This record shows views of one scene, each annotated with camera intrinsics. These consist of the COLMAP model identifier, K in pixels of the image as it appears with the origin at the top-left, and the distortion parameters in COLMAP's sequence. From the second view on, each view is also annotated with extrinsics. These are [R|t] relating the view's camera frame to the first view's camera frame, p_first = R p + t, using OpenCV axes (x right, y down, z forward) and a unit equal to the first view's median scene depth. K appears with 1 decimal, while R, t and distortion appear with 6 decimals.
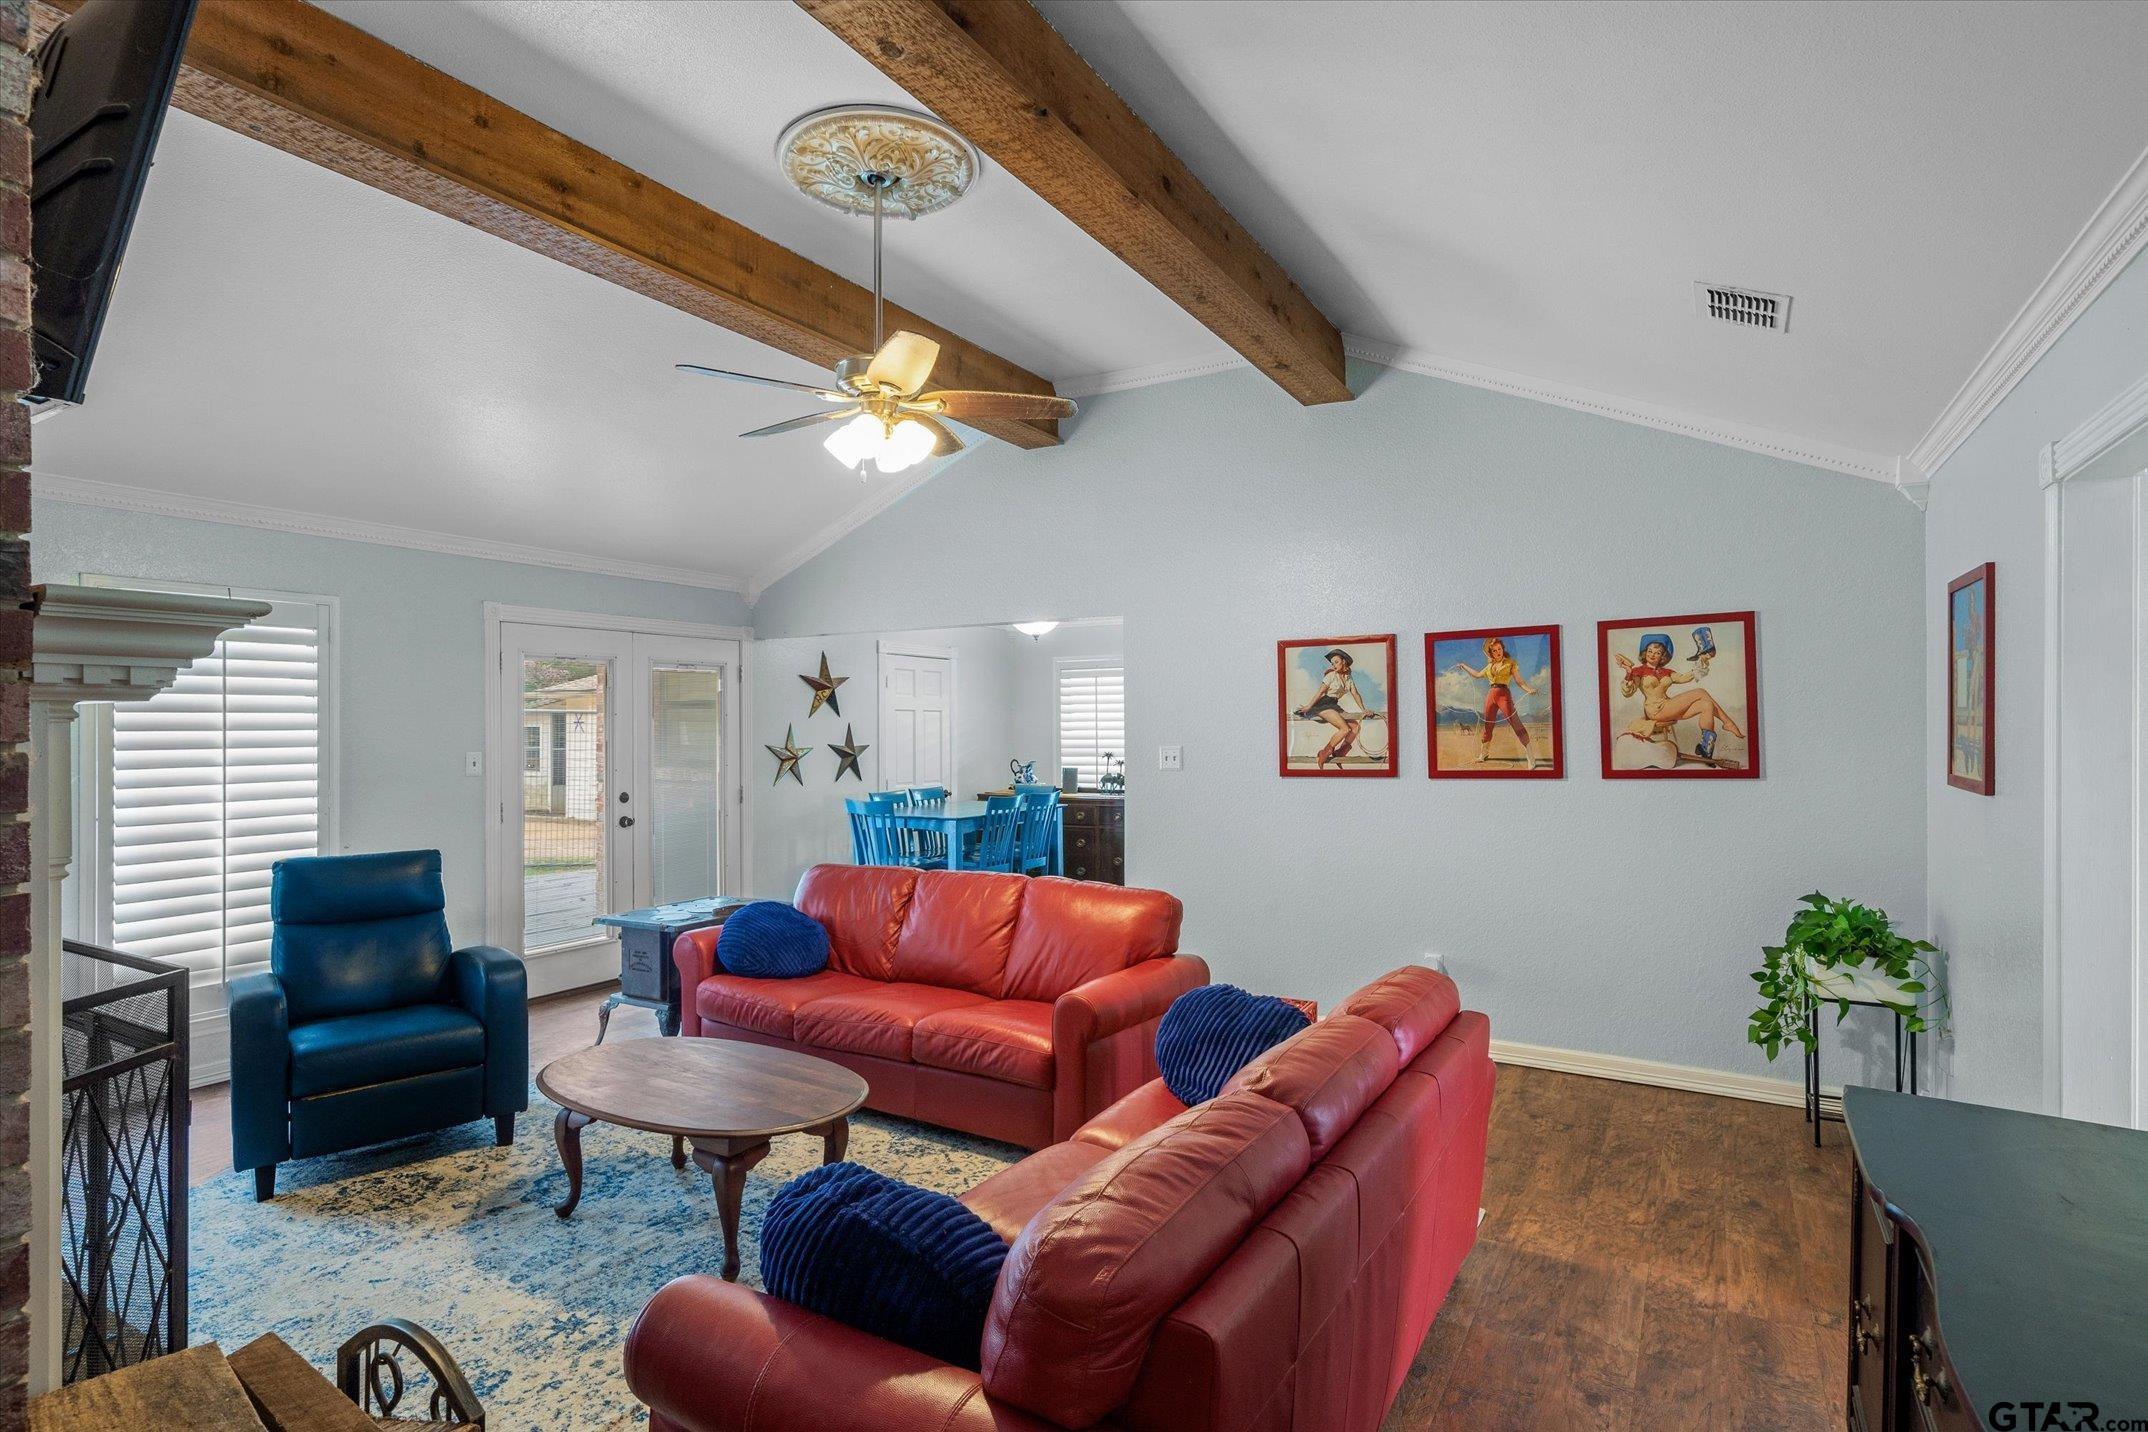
lens RADIAL K [[1077.6, 0, 1067.4], [0, 1077.6, 727.8], [0, 0, 1]] dist [-0.000521, -0.000625]
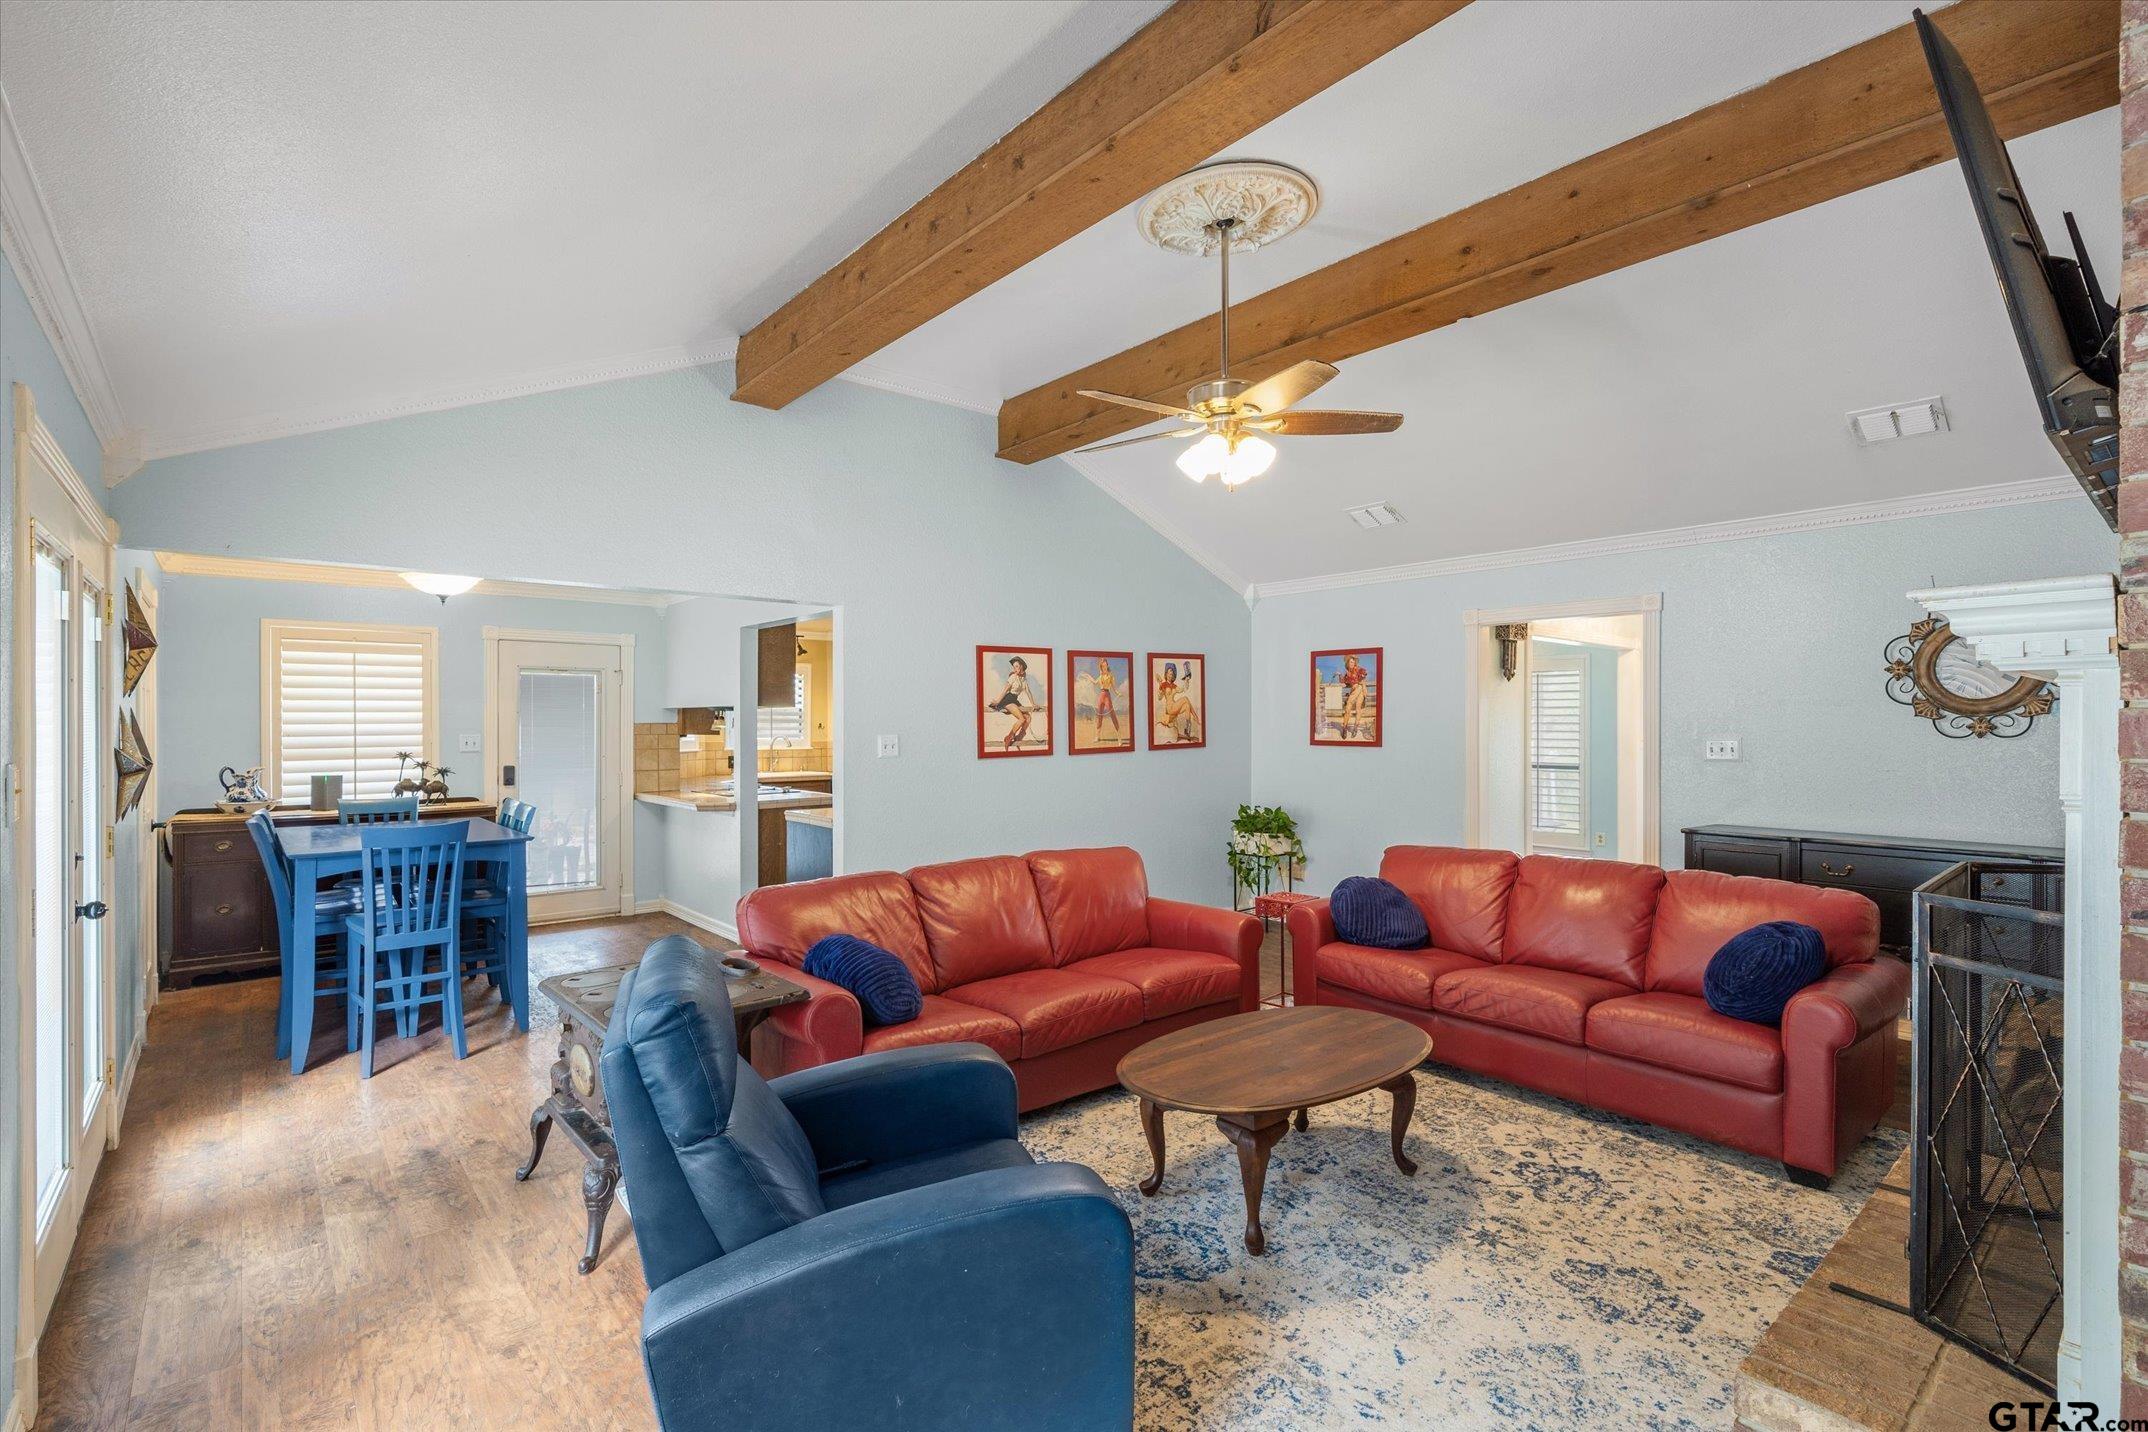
lens RADIAL K [[982.7, 0, 1066.2], [0, 982.7, 728.5], [0, 0, 1]] dist [-0.000761, -0.000221]
pose [[0.332369, -0.002686, 0.943146, -0.849250], [0.002030, 0.999996, 0.002133, 0.010073], [-0.943147, 0.001205, 0.332373, 0.578467]]
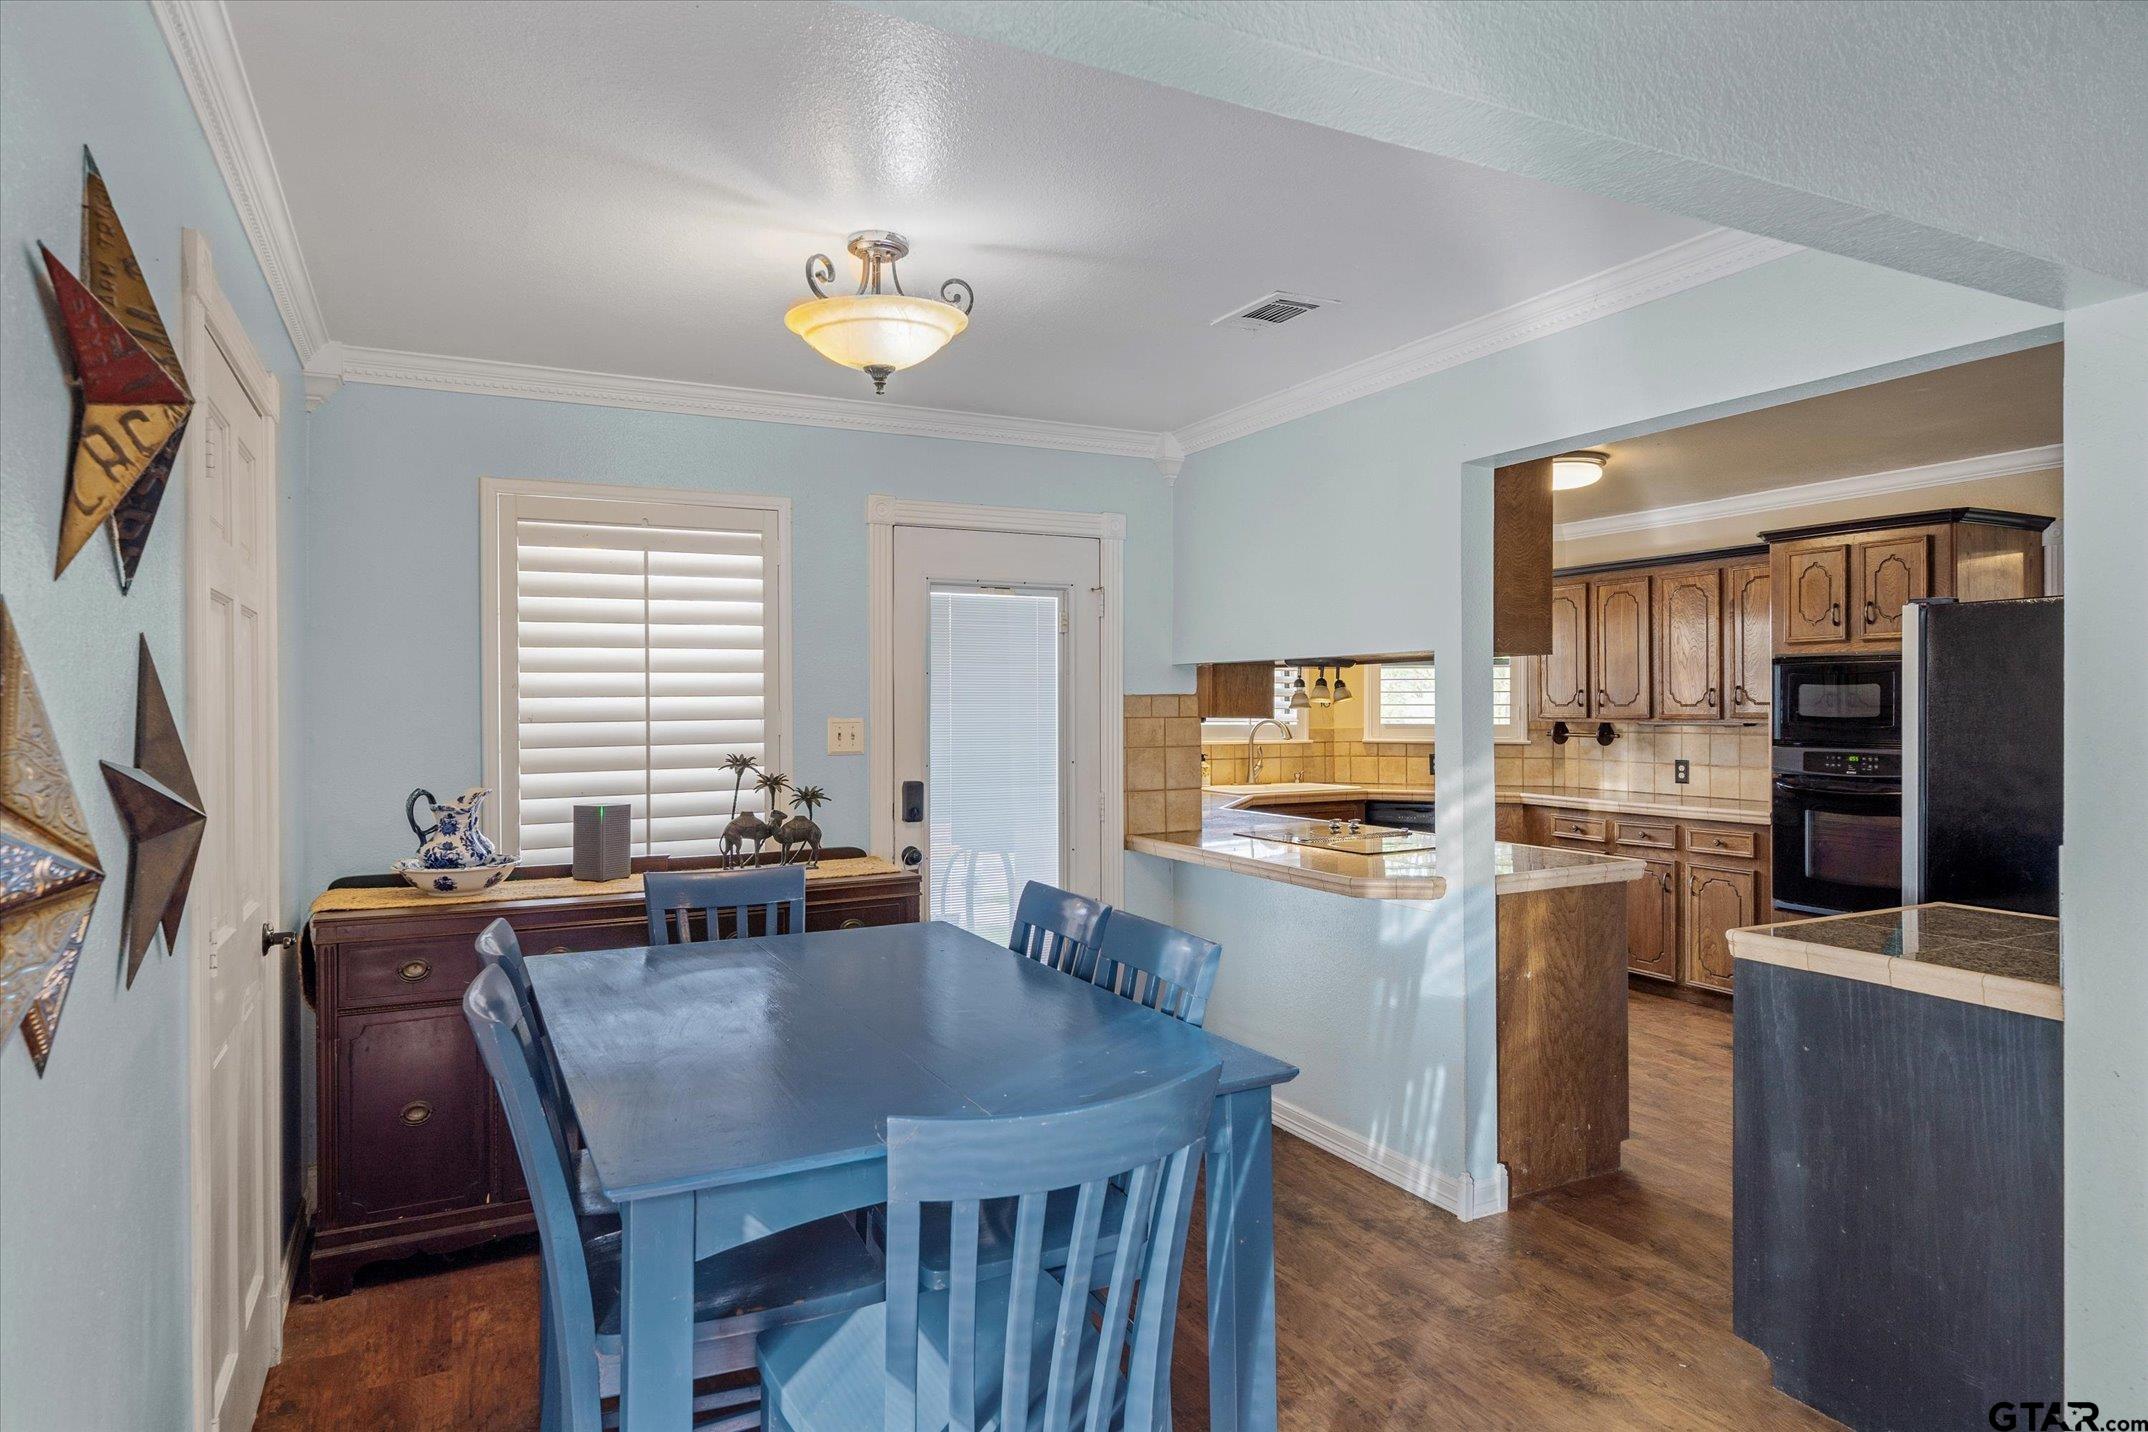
lens RADIAL K [[1264.9, 0, 1064.1], [0, 1264.9, 715.1], [0, 0, 1]] dist [-0.003049, -0.001706]
pose [[0.549365, -0.007783, 0.835546, -0.471997], [0.003836, 0.999970, 0.006792, 0.012624], [-0.835573, -0.000526, 0.549379, 1.220456]]
